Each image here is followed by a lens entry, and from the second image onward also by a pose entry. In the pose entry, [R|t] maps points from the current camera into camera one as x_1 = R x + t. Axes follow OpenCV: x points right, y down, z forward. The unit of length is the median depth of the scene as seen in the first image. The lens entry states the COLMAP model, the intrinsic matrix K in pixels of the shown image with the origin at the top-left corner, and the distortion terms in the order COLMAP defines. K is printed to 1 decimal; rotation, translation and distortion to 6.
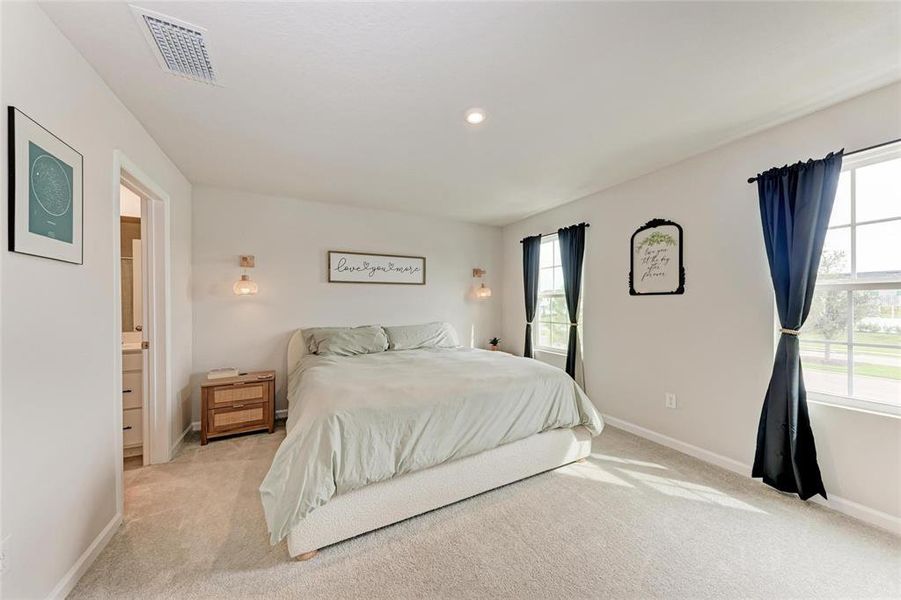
lens RADIAL K [[314.5, 0, 456.0], [0, 314.5, 303.4], [0, 0, 1]] dist [0.002006, -0.000040]
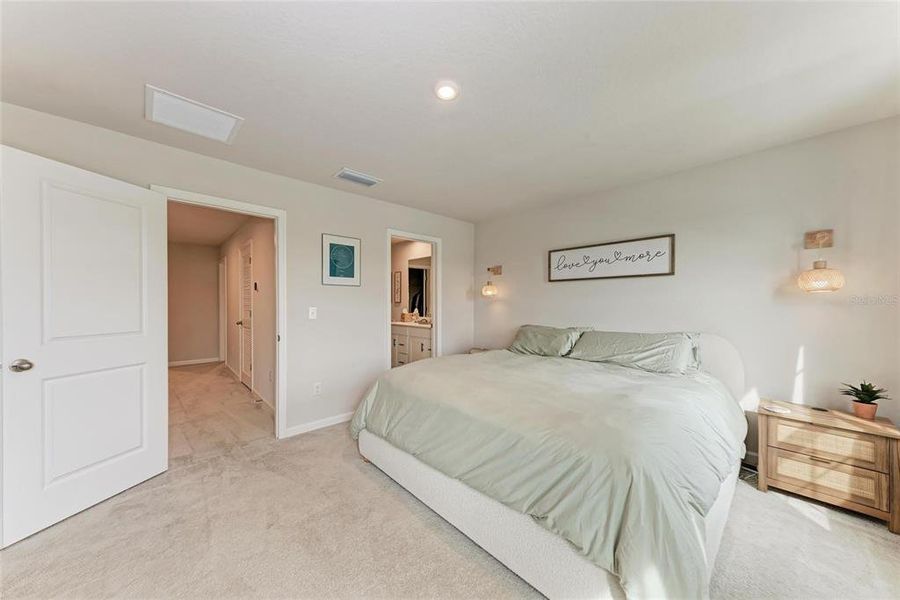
lens RADIAL K [[316.5, 0, 449.5], [0, 316.5, 303.3], [0, 0, 1]] dist [0.006664, -0.000153]
pose [[0.246249, 0.005274, -0.969192, 0.510984], [0.000804, 0.999984, 0.005646, -0.003389], [0.969206, -0.002170, 0.246241, 0.433487]]
